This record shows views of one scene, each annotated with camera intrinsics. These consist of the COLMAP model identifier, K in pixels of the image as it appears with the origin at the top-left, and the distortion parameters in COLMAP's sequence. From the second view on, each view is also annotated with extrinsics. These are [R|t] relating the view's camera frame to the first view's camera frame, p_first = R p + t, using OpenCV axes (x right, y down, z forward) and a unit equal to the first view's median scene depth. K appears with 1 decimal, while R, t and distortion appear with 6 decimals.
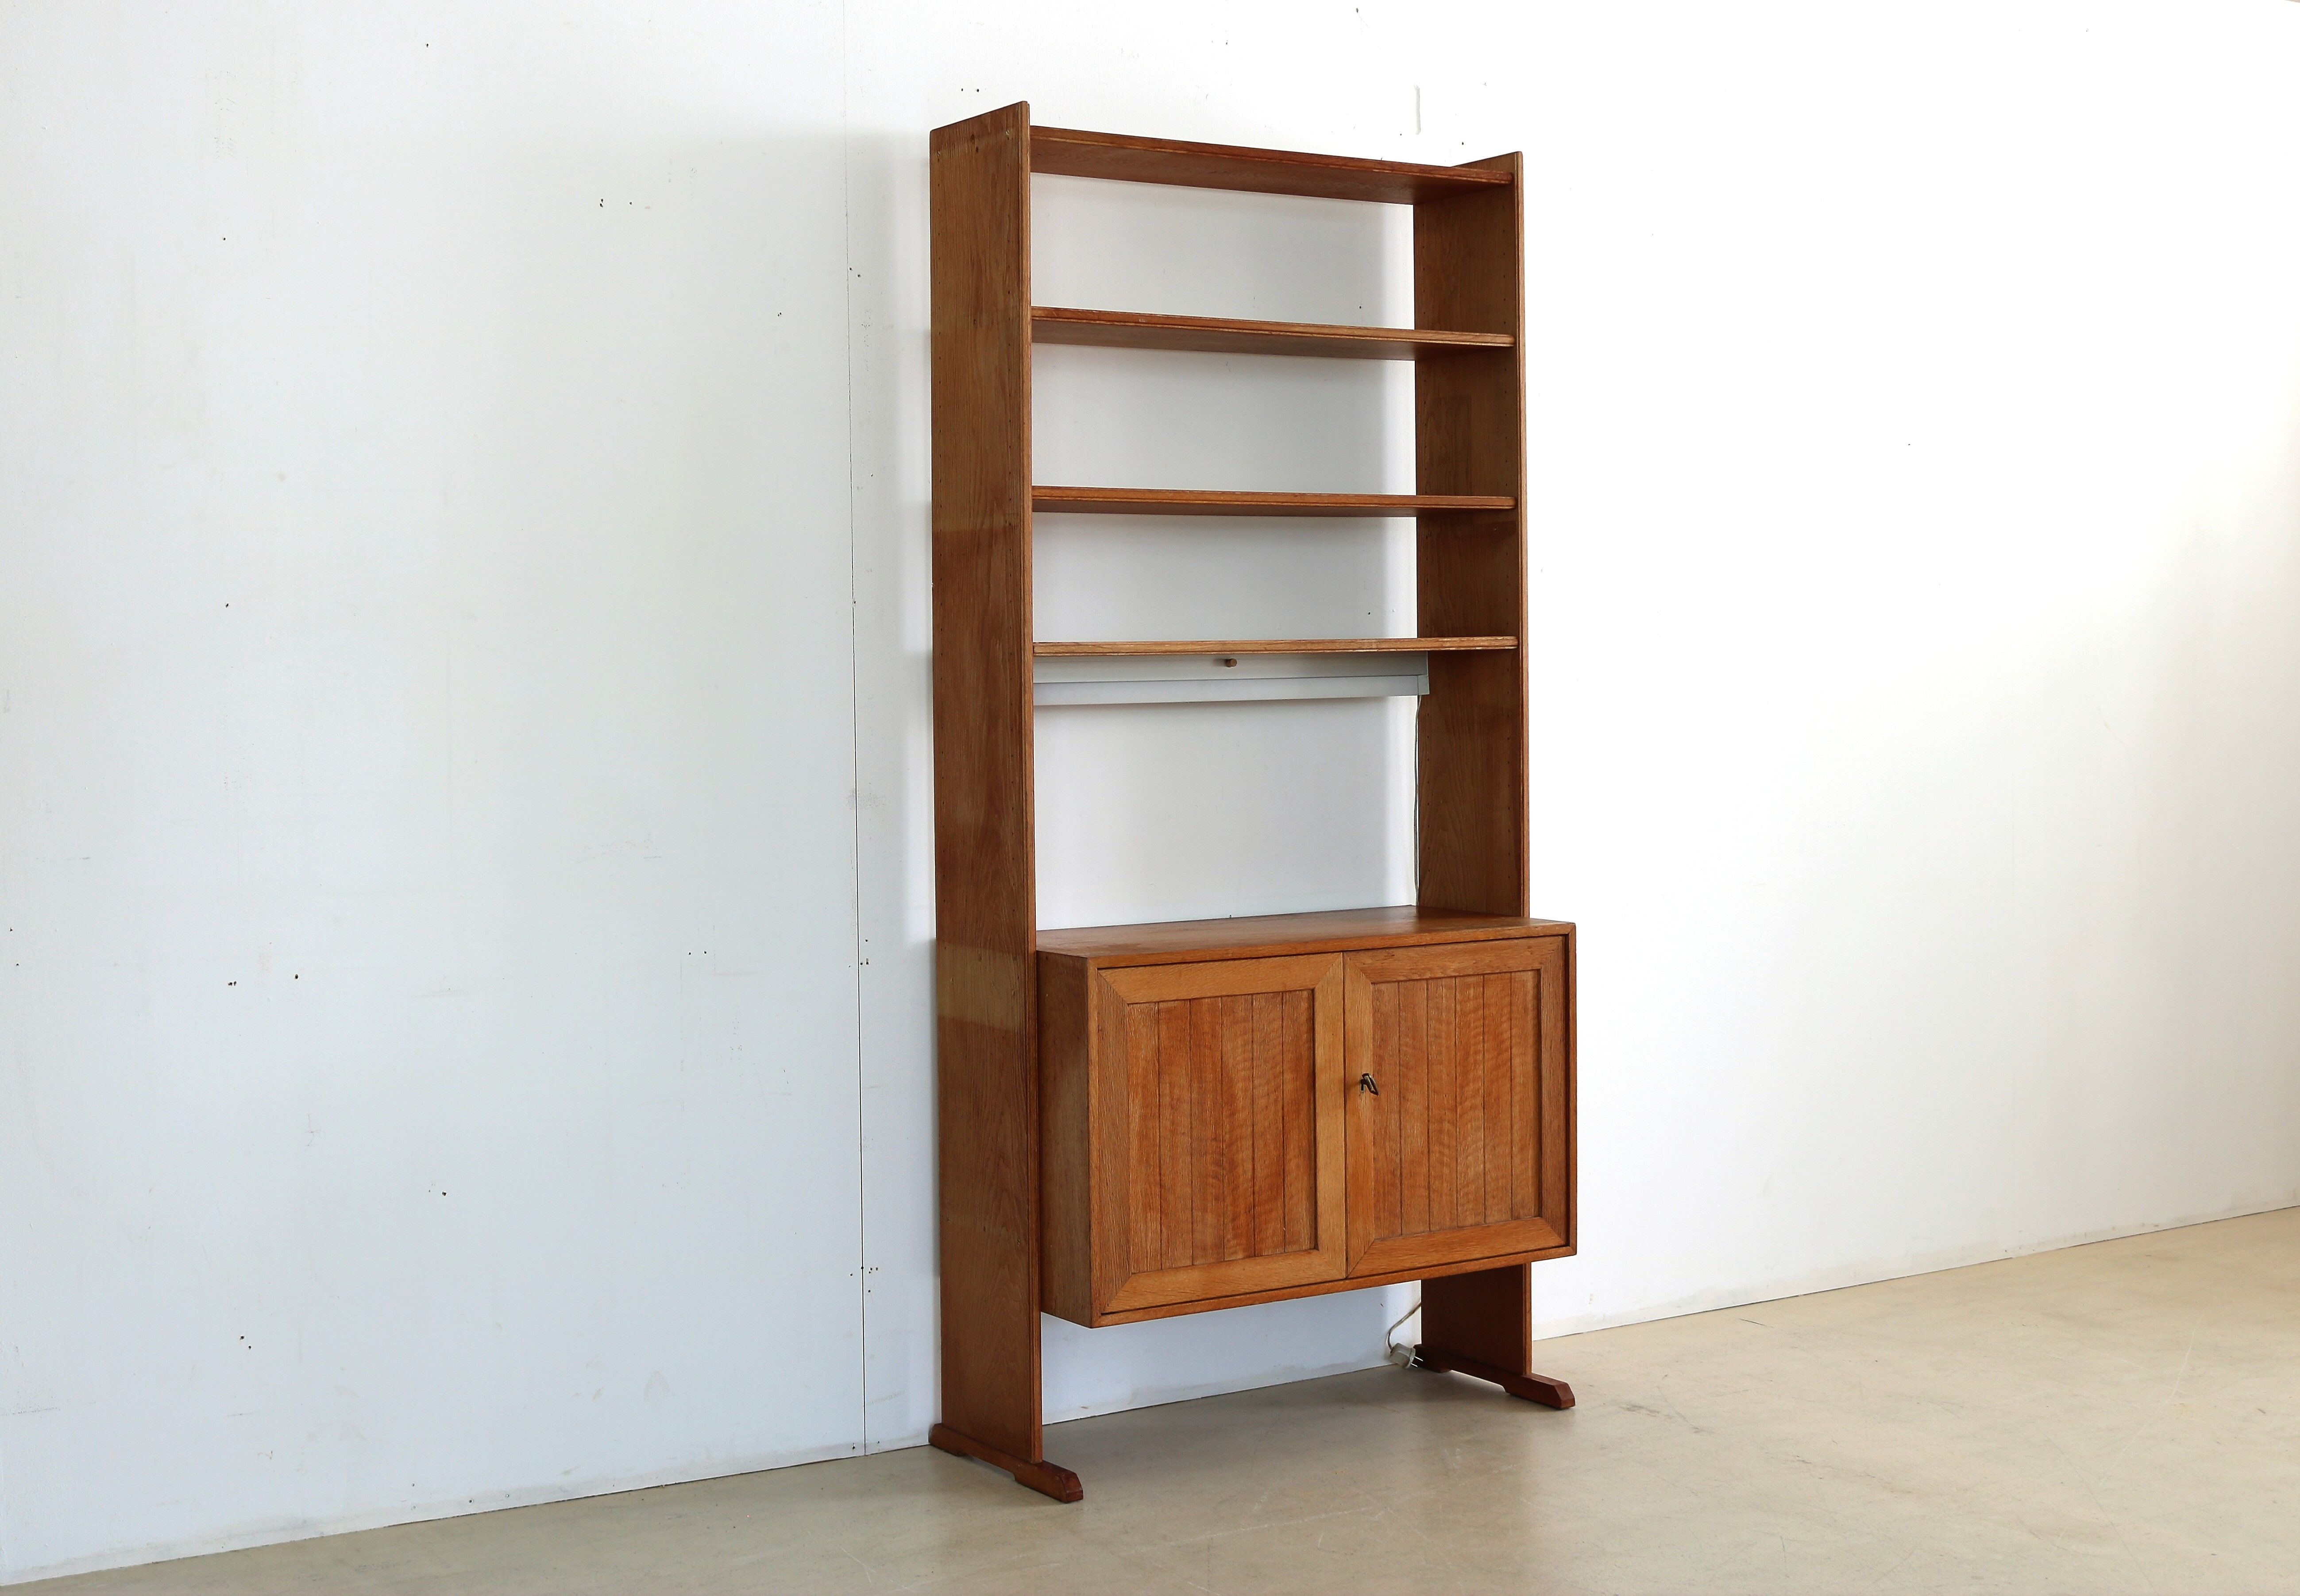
lens RADIAL K [[3160.3, 0, 1225.2], [0, 3160.3, 745.5], [0, 0, 1]] dist [-0.094298, 0.000000]
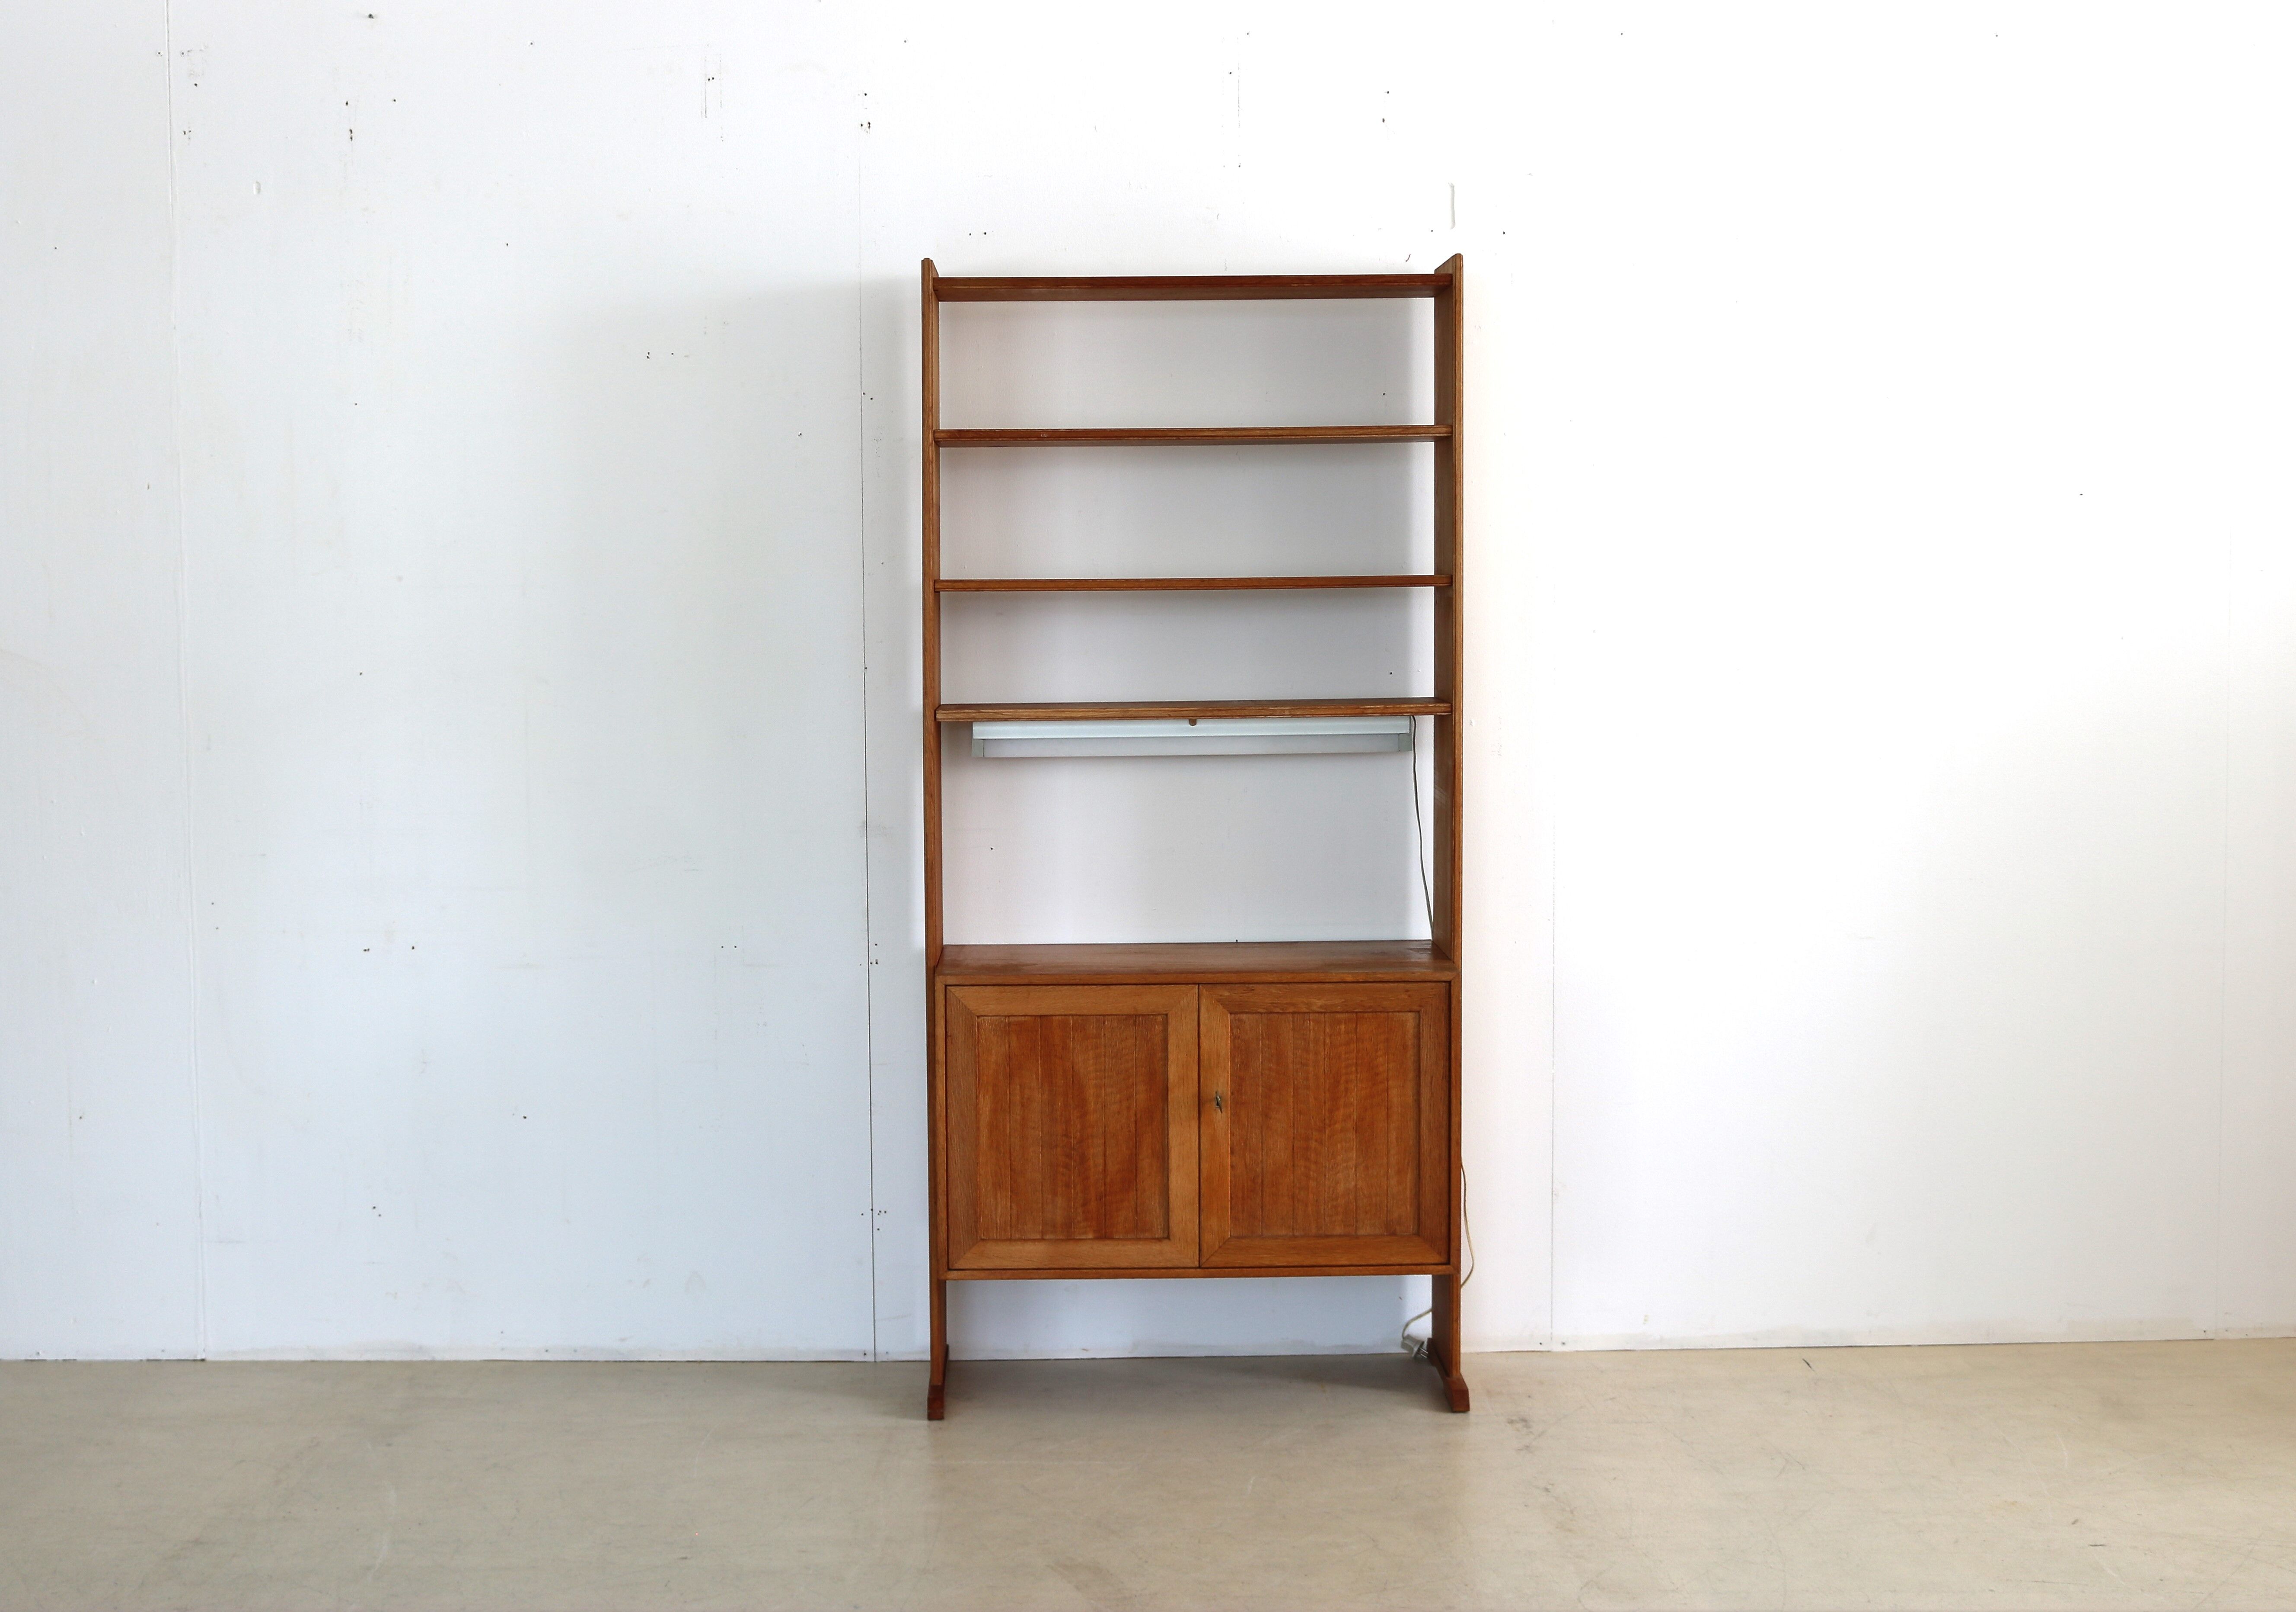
lens RADIAL K [[3079.8, 0, 1075.2], [0, 3079.8, 830.1], [0, 0, 1]] dist [-0.089006, 0.000000]
pose [[0.833610, 0.048637, -0.550209, 0.614066], [-0.016241, 0.997843, 0.063600, -0.060453], [0.552115, -0.044082, 0.832602, 0.051314]]
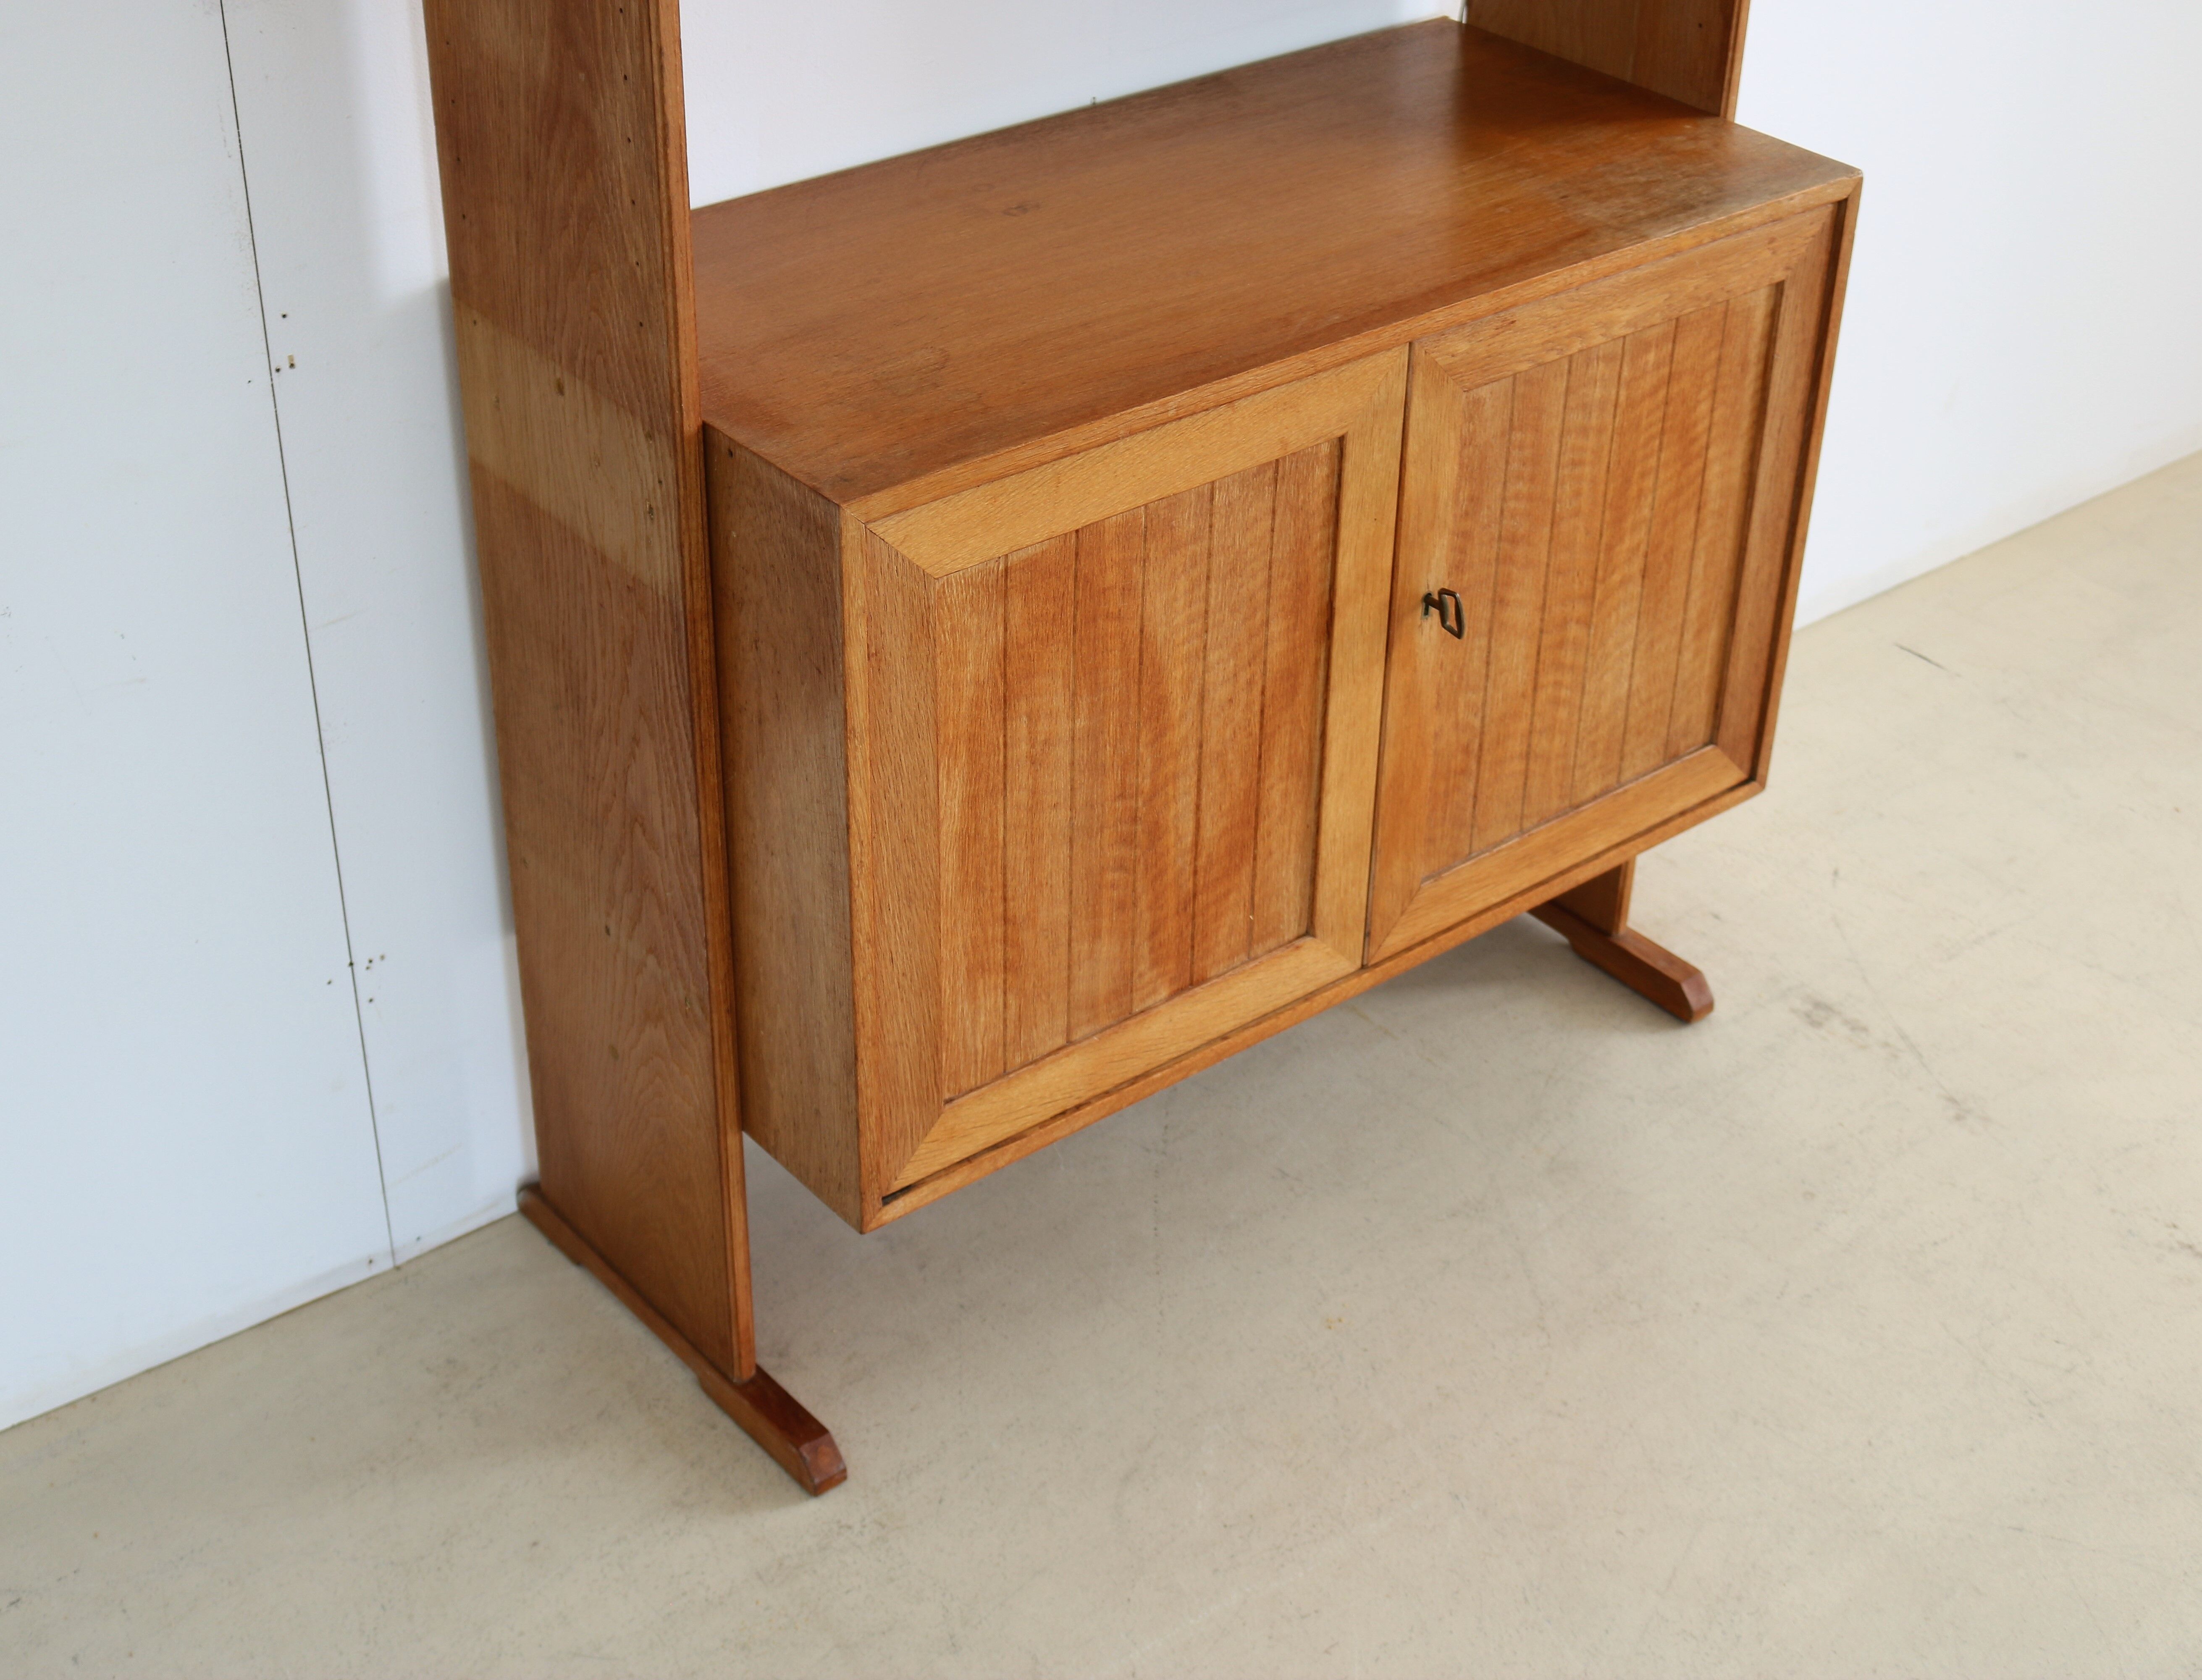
lens RADIAL K [[3035.2, 0, 1058.7], [0, 3035.2, 861.6], [0, 0, 1]] dist [-0.099044, 0.000000]
pose [[0.996296, -0.027784, 0.081373, -0.046215], [-0.018963, 0.852063, 0.523095, -0.089056], [-0.083868, -0.522701, 0.848381, 0.622107]]
